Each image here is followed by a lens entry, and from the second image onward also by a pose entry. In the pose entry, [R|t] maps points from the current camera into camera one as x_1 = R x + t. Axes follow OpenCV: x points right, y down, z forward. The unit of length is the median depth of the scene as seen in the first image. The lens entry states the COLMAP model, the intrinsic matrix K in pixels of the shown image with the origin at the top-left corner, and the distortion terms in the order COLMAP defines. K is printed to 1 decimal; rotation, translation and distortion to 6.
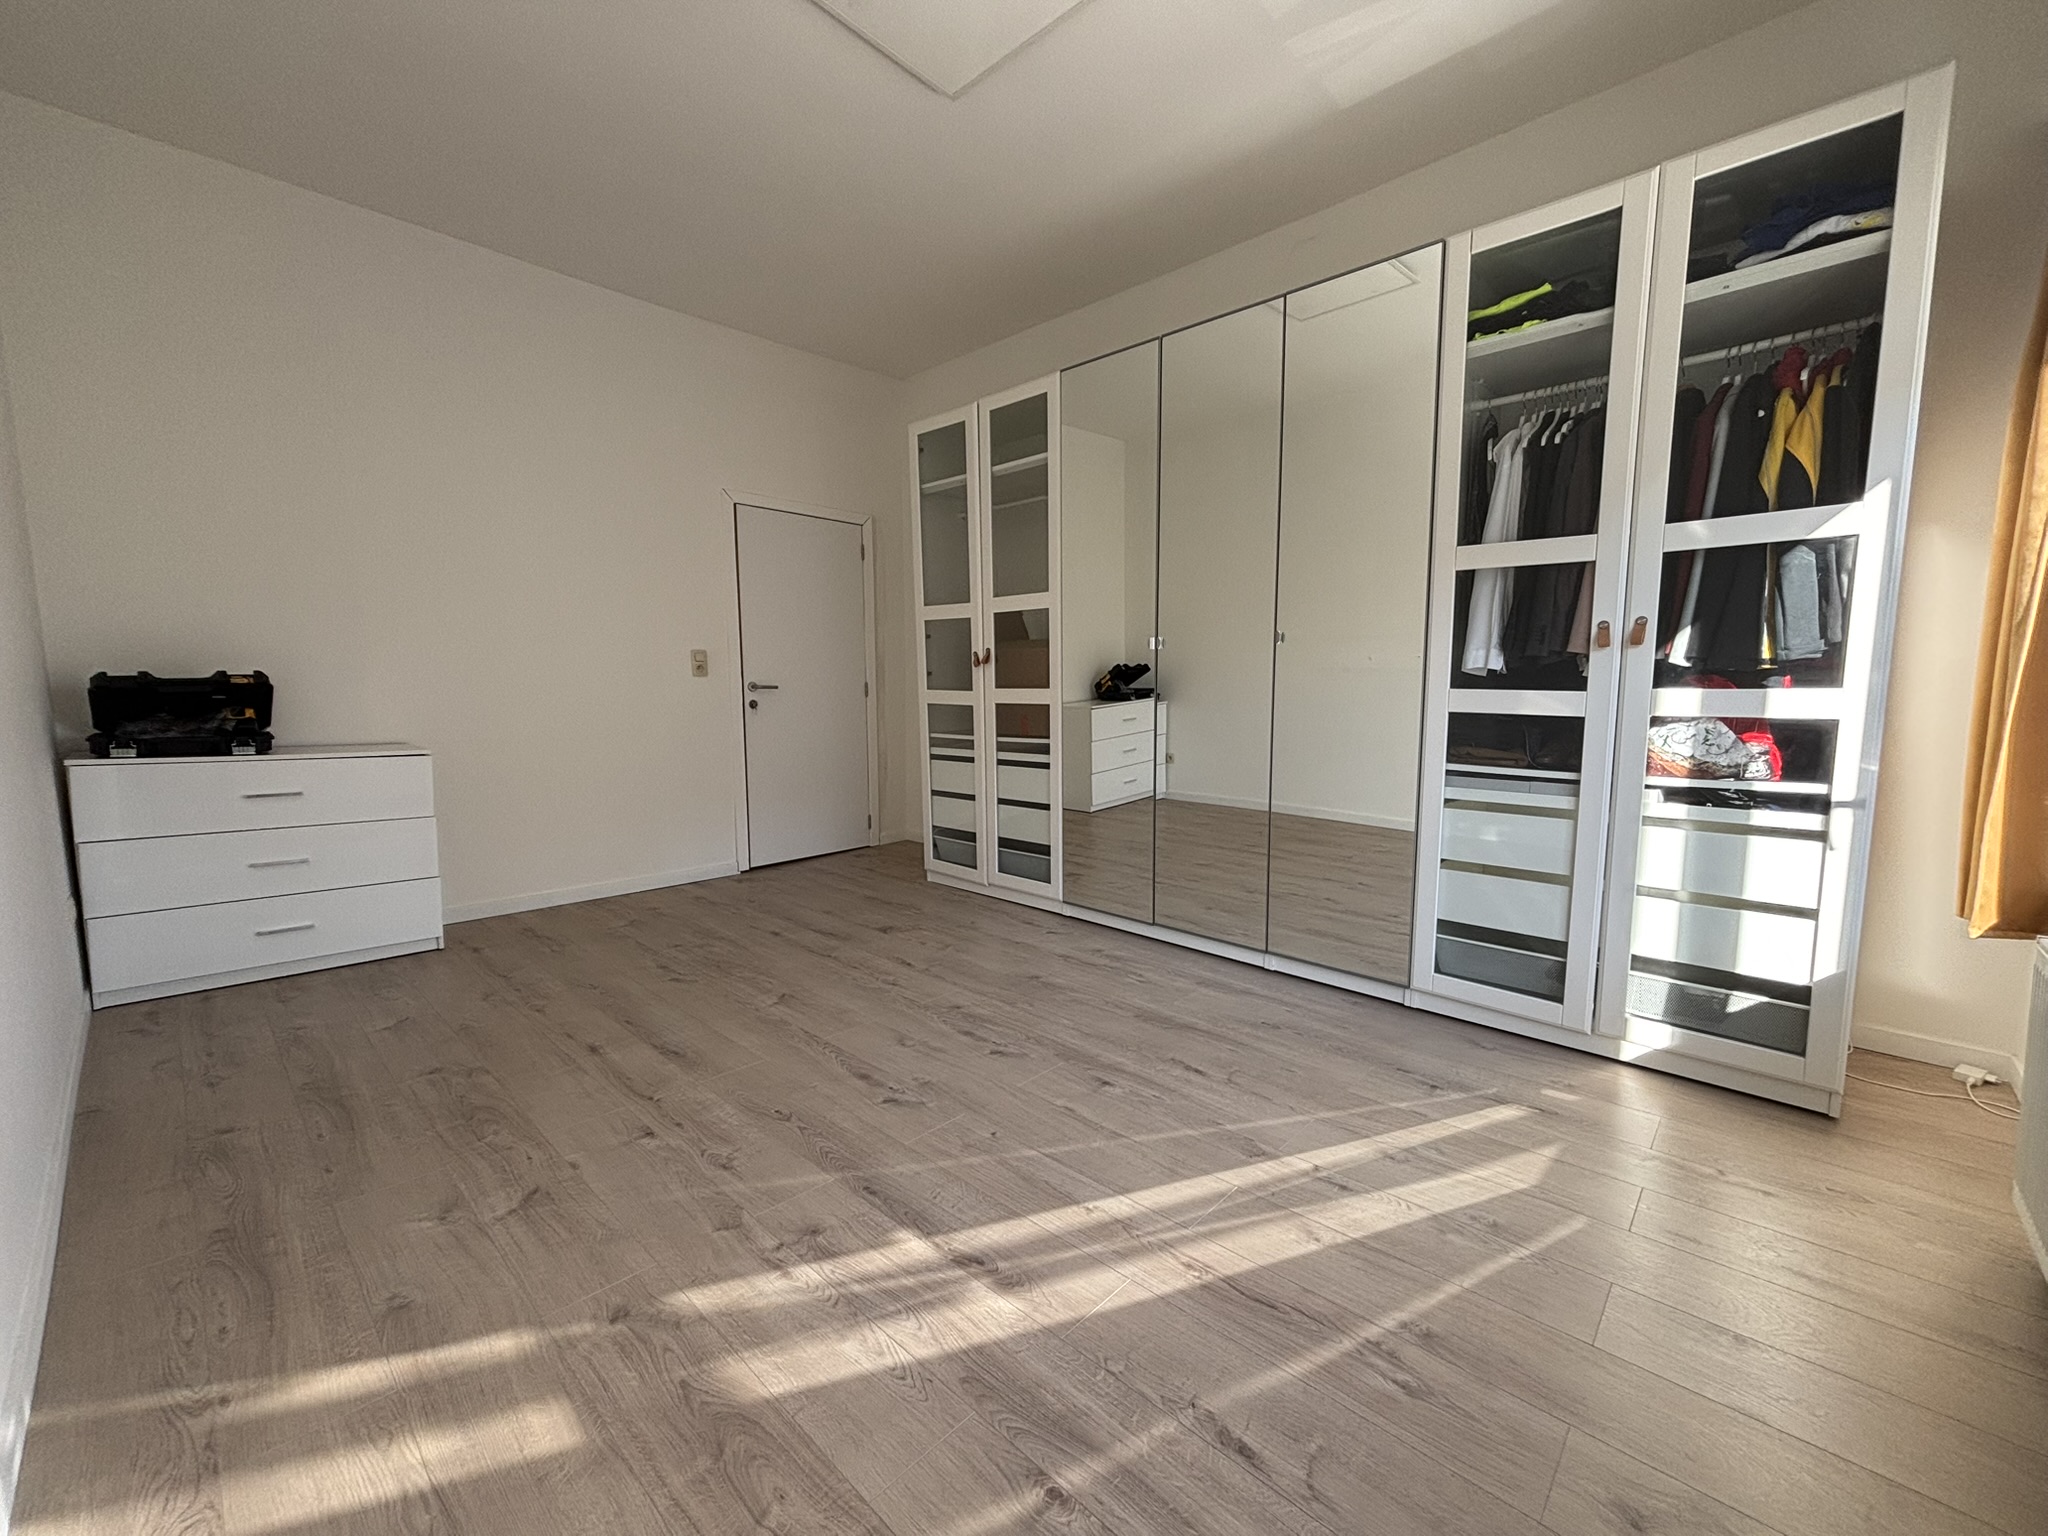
lens RADIAL K [[817.7, 0, 1035.4], [0, 817.7, 776.8], [0, 0, 1]] dist [-0.000222, -0.001056]
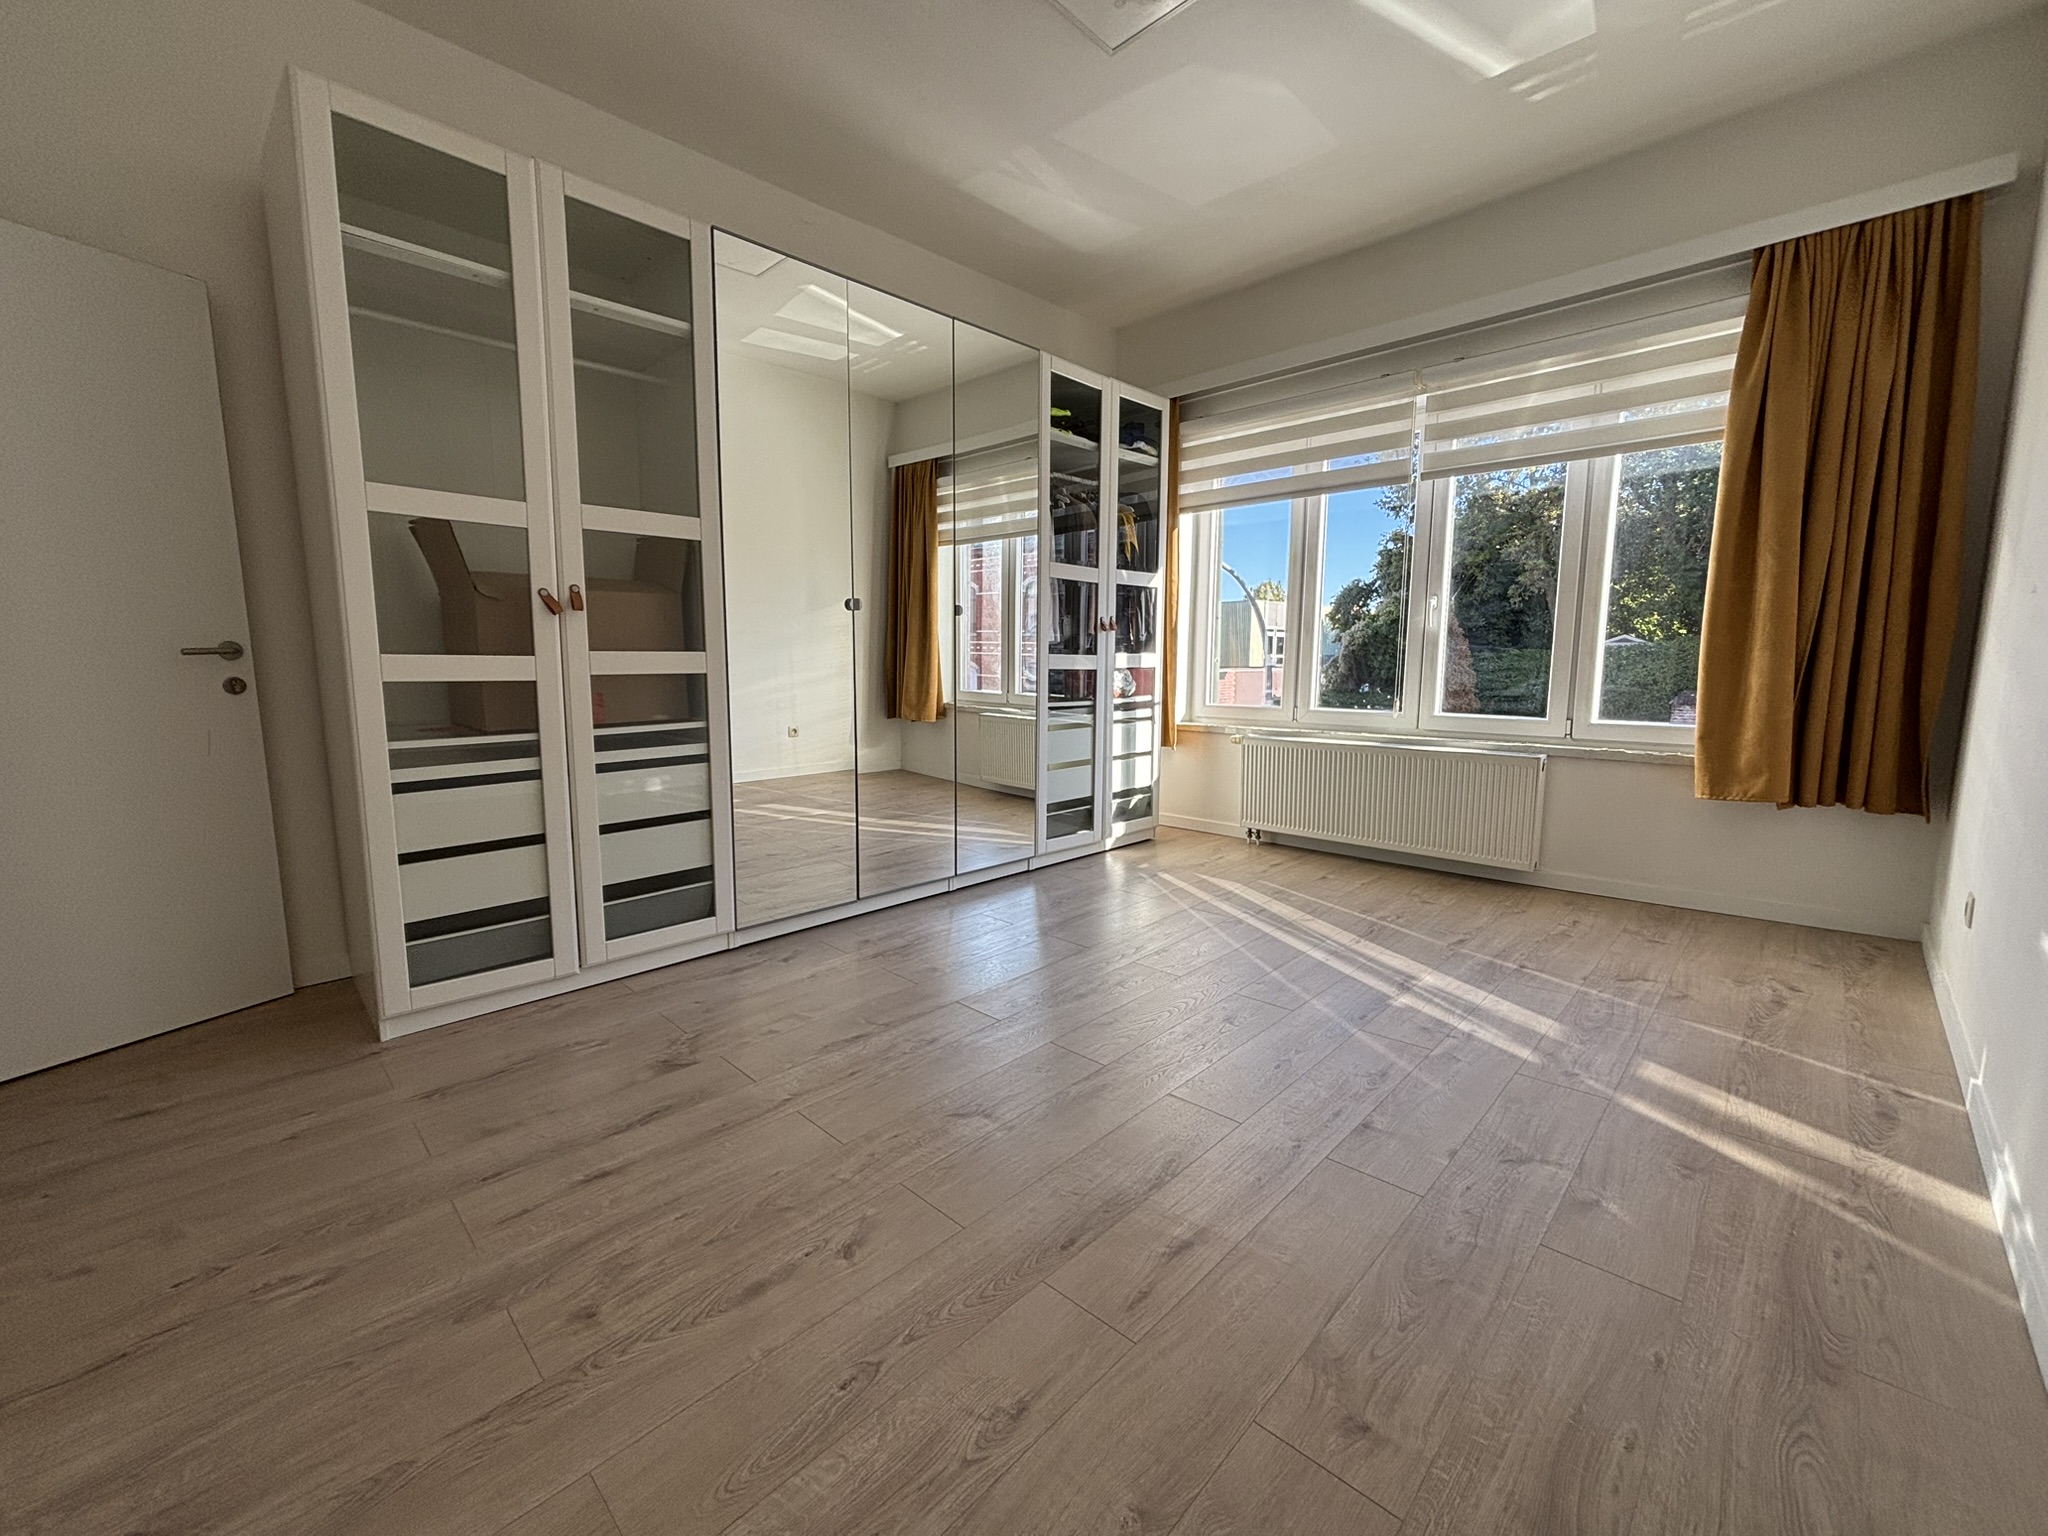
lens RADIAL K [[823.6, 0, 1024.0], [0, 823.6, 768.0], [0, 0, 1]] dist [0.025522, -0.000061]
pose [[0.012666, -0.136933, 0.990499, -1.166159], [0.106778, 0.985100, 0.134821, -0.120321], [-0.994202, 0.104056, 0.027099, 1.128541]]
